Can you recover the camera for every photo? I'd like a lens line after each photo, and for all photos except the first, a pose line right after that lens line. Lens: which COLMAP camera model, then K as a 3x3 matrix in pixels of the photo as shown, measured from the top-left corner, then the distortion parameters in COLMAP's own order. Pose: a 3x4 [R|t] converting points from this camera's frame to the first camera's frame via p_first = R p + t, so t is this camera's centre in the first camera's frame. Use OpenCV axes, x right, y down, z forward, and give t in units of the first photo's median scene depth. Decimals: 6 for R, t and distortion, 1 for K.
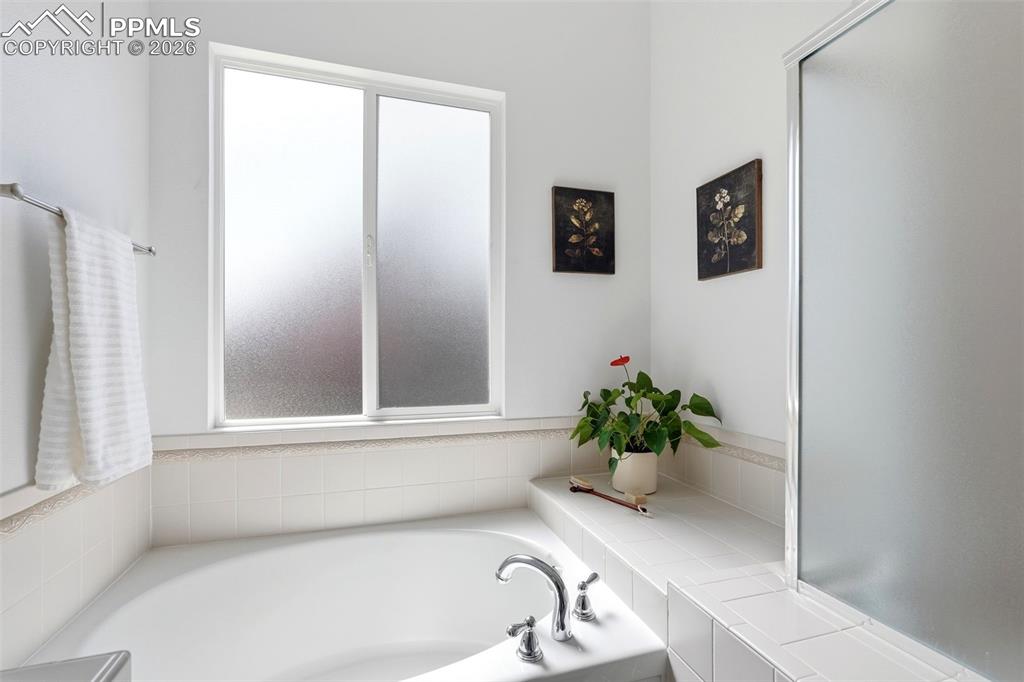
lens RADIAL K [[456.1, 0, 512.7], [0, 456.1, 350.1], [0, 0, 1]] dist [-0.010461, 0.002453]
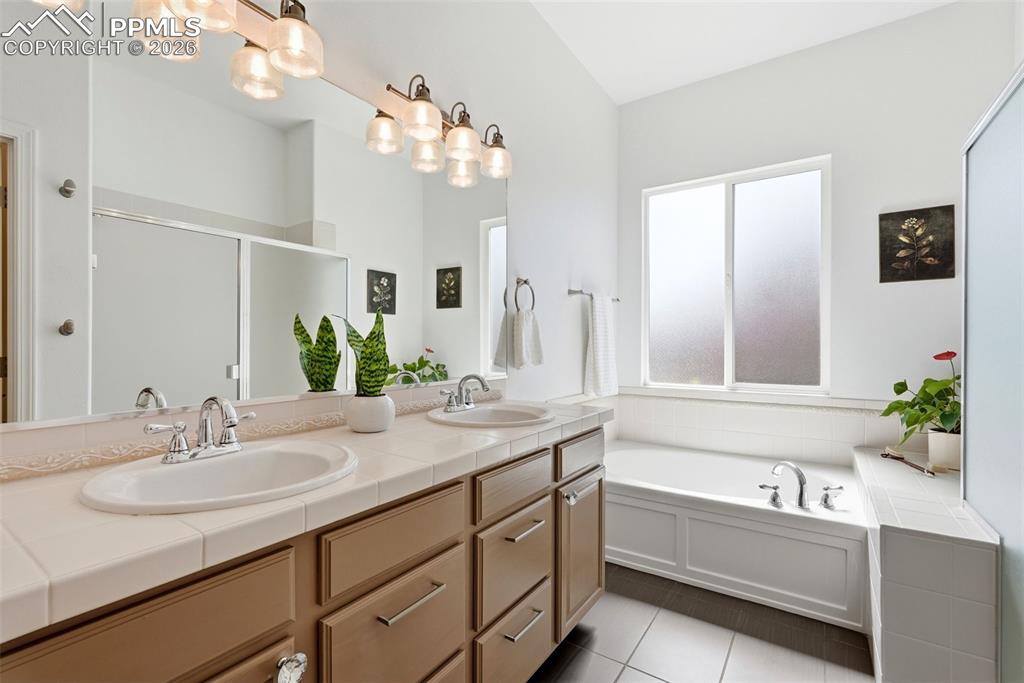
lens RADIAL K [[456.1, 0, 512.7], [0, 456.1, 344.8], [0, 0, 1]] dist [-0.010461, 0.002453]
pose [[0.619862, 0.001065, -0.784710, 0.454520], [-0.004265, 0.999989, -0.002011, 0.002790], [0.784699, 0.004593, 0.619860, -0.565756]]
